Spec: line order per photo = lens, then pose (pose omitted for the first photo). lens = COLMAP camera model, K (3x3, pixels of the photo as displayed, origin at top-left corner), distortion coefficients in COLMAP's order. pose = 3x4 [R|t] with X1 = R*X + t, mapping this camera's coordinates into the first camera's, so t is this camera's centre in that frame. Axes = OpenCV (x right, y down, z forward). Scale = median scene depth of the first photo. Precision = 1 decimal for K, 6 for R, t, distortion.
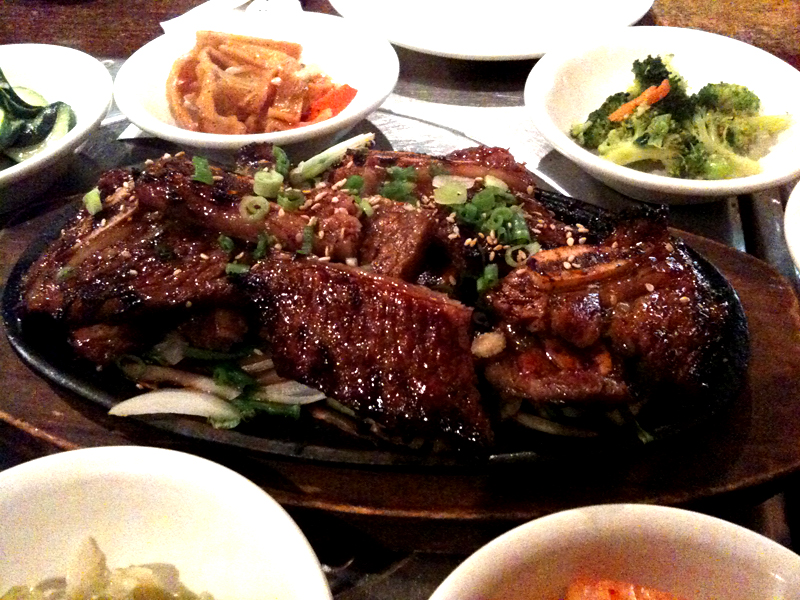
lens RADIAL K [[791.3, 0, 400.0], [0, 791.3, 300.0], [0, 0, 1]] dist [0.117440, -0.328382]
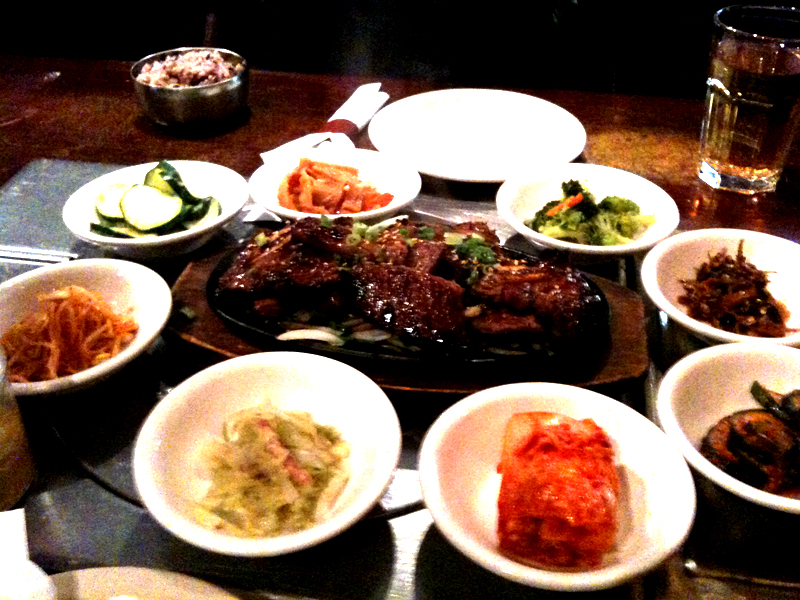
lens RADIAL K [[791.3, 0, 400.0], [0, 791.3, 300.0], [0, 0, 1]] dist [0.117440, -0.328382]
pose [[0.999479, 0.030412, 0.010809, -0.076481], [-0.028048, 0.984109, -0.175334, 0.327352], [-0.015969, 0.174940, 0.984450, -0.791683]]
